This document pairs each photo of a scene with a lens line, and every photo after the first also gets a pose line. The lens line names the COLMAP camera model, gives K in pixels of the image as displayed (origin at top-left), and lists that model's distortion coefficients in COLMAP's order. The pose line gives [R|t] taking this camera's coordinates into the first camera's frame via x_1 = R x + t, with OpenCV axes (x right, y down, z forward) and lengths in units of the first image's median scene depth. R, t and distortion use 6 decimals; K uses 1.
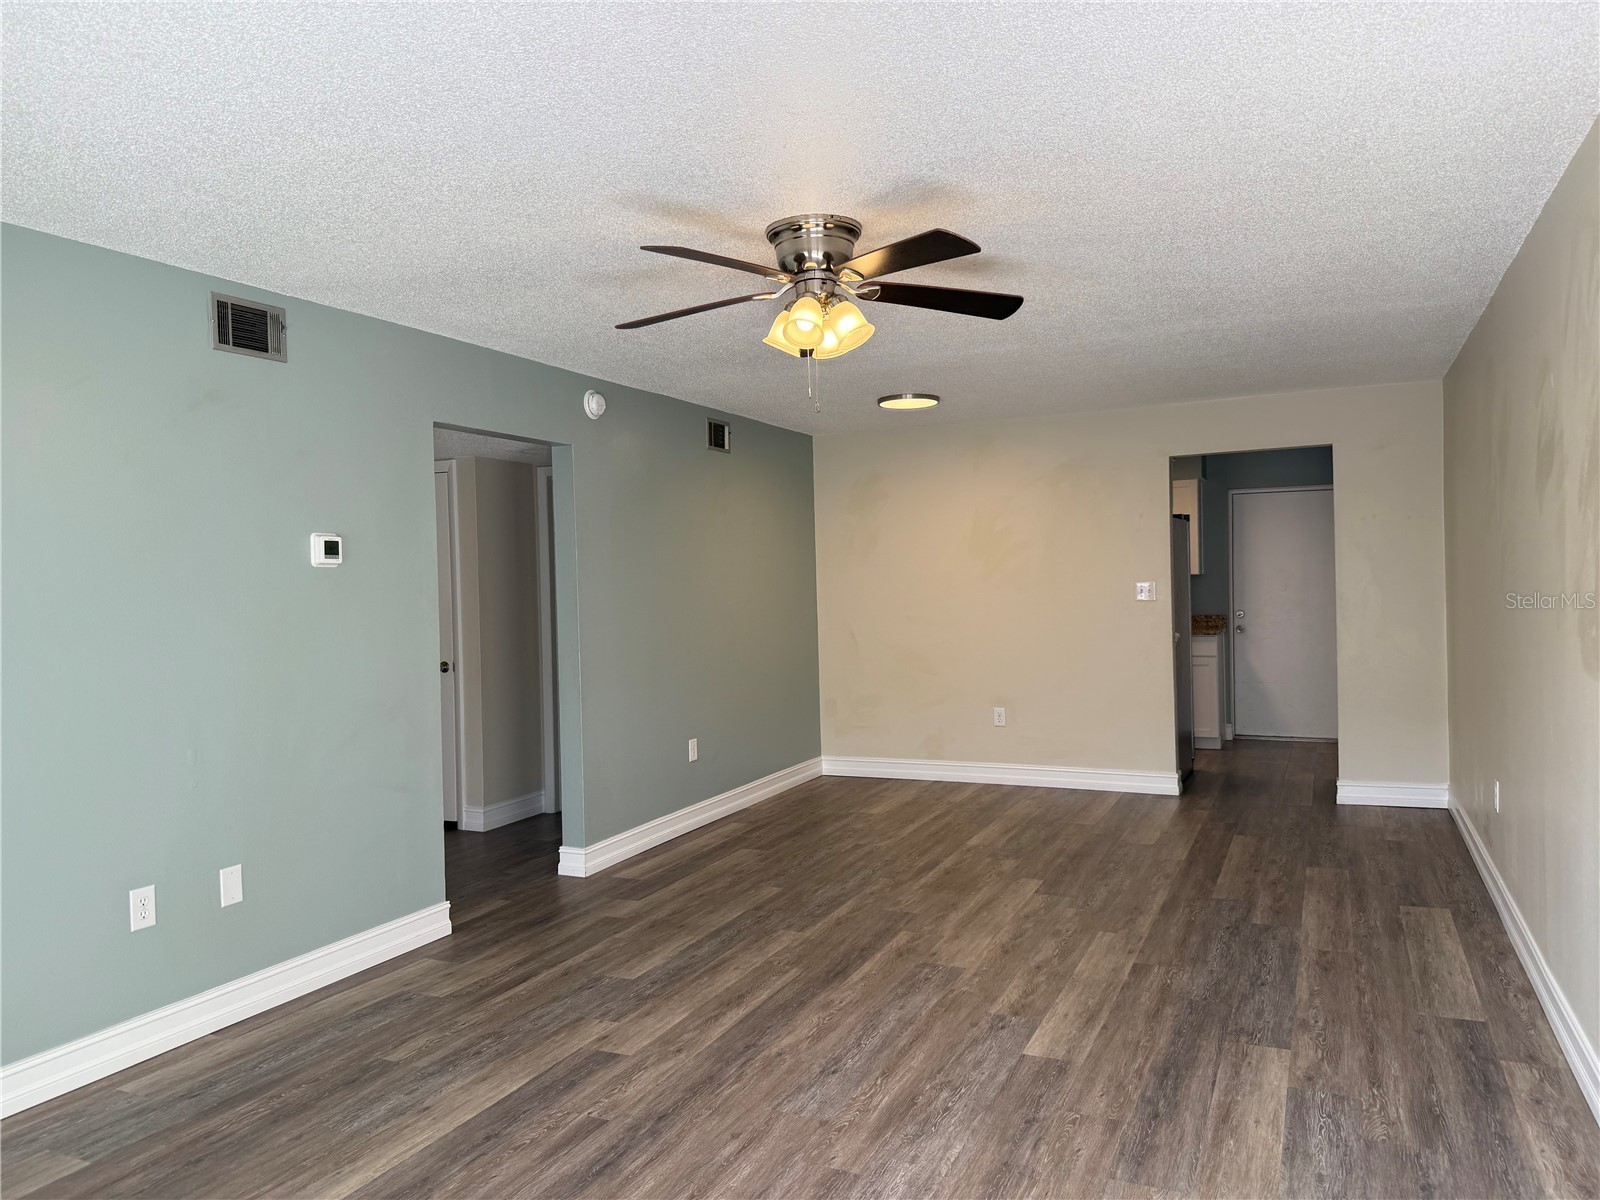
lens RADIAL K [[1134.1, 0, 800.0], [0, 1134.1, 600.0], [0, 0, 1]] dist [0.007525, -0.022381]
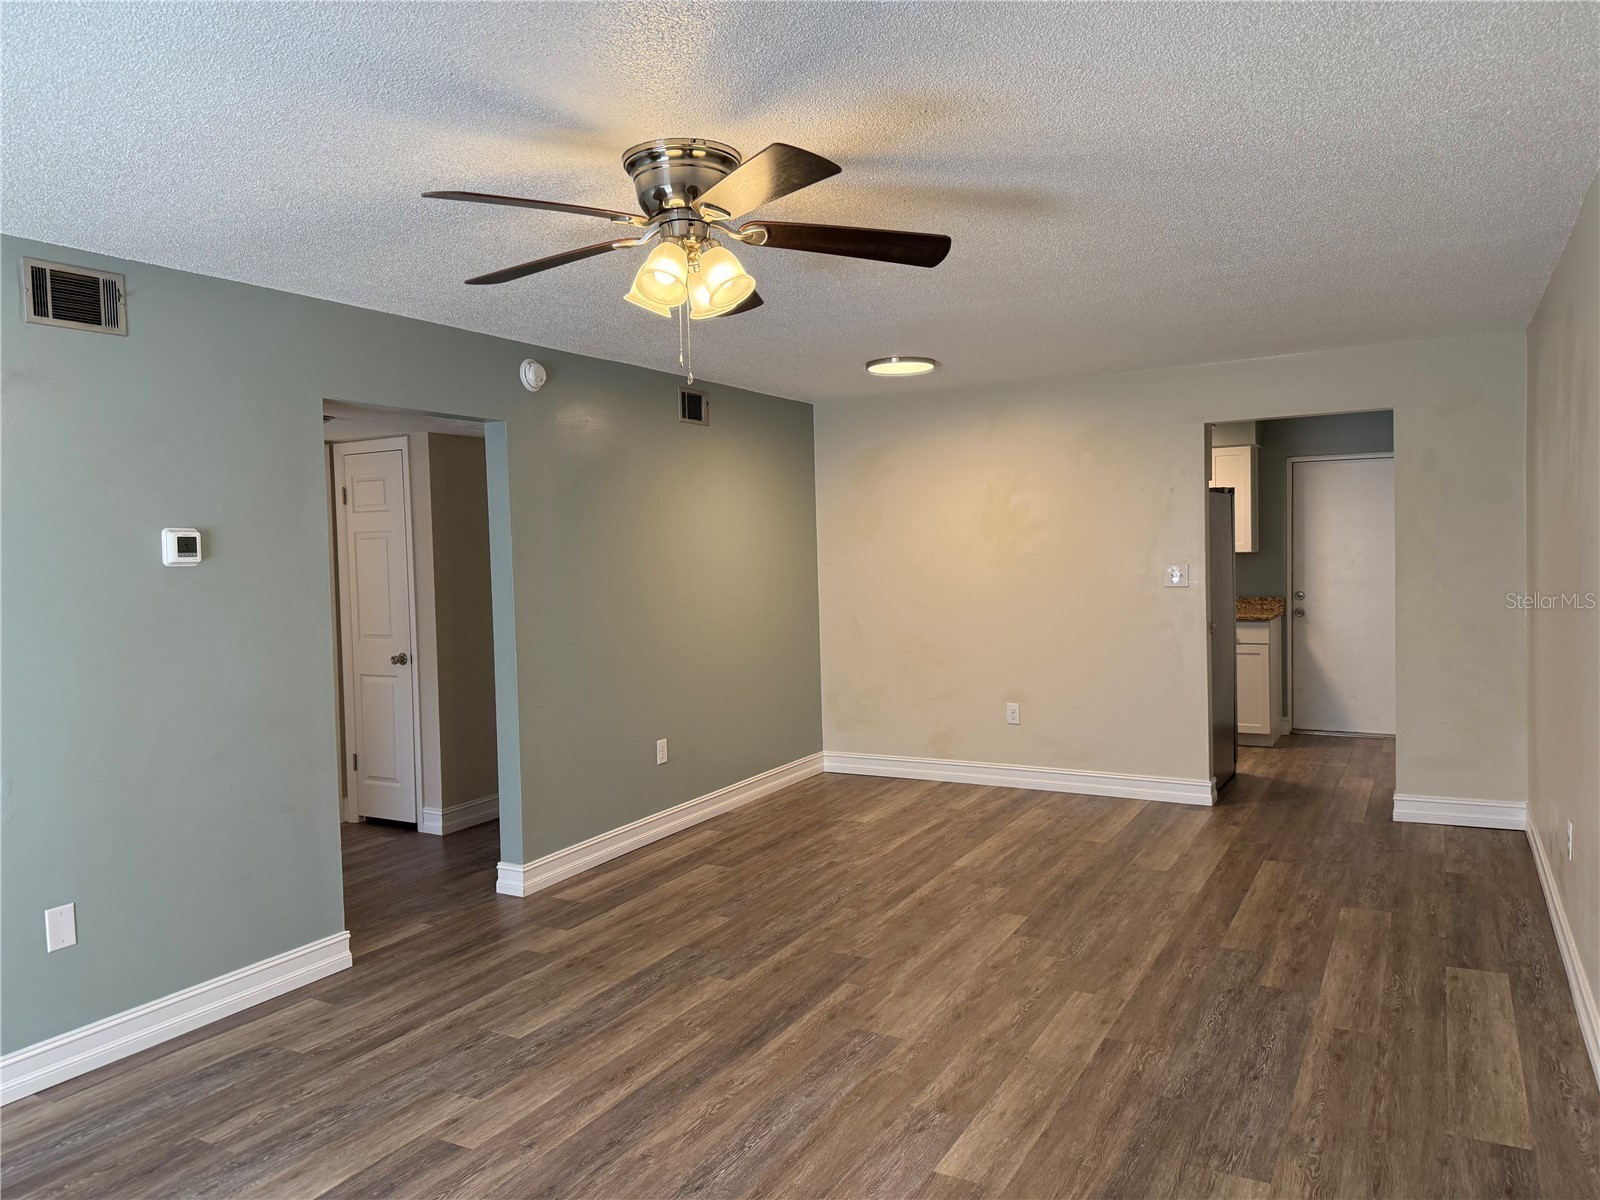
lens RADIAL K [[1138.3, 0, 784.4], [0, 1138.3, 594.4], [0, 0, 1]] dist [-0.009038, -0.001038]
pose [[0.996470, 0.001314, -0.083940, 0.121270], [0.000993, 0.999623, 0.027443, -0.029378], [0.083944, -0.027429, 0.996093, 0.145593]]
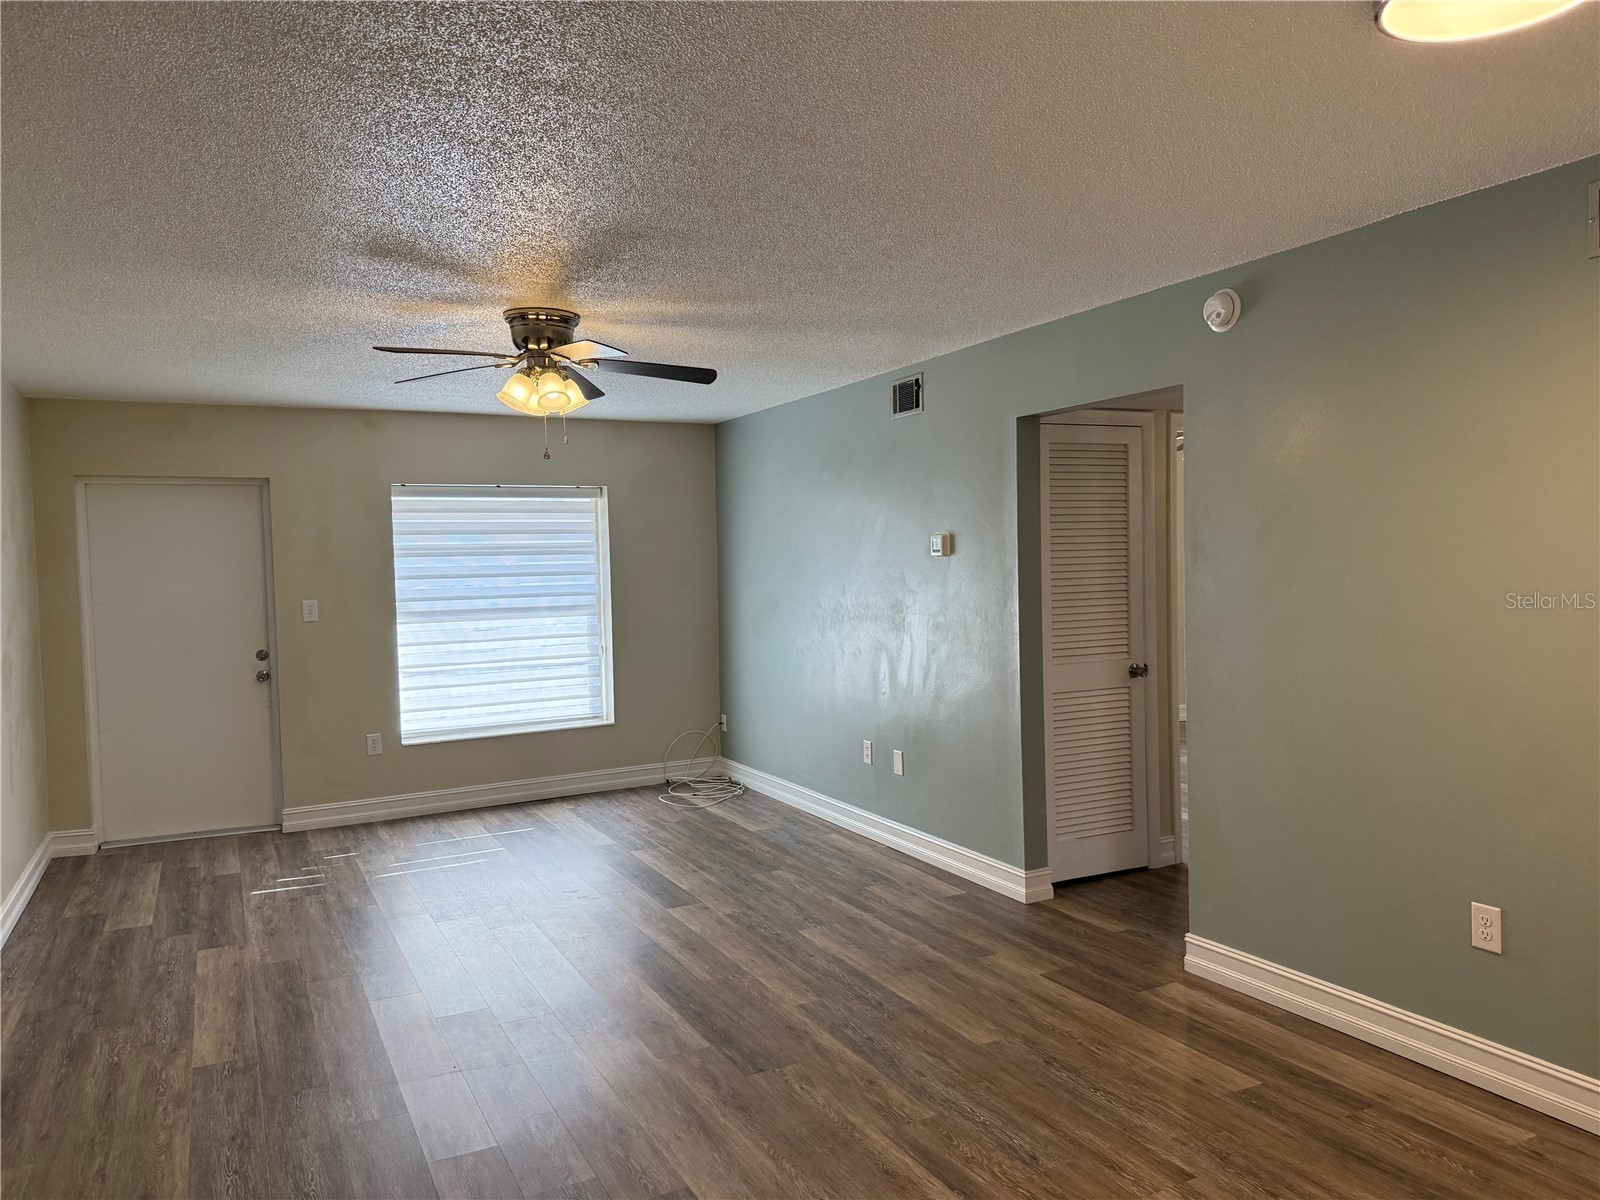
lens RADIAL K [[1134.1, 0, 800.0], [0, 1134.1, 600.0], [0, 0, 1]] dist [0.007525, -0.022381]
pose [[-0.608444, 0.076761, -0.789876, 0.675316], [0.024118, 0.996640, 0.078277, -0.077955], [0.793230, 0.028577, -0.608251, 1.579890]]
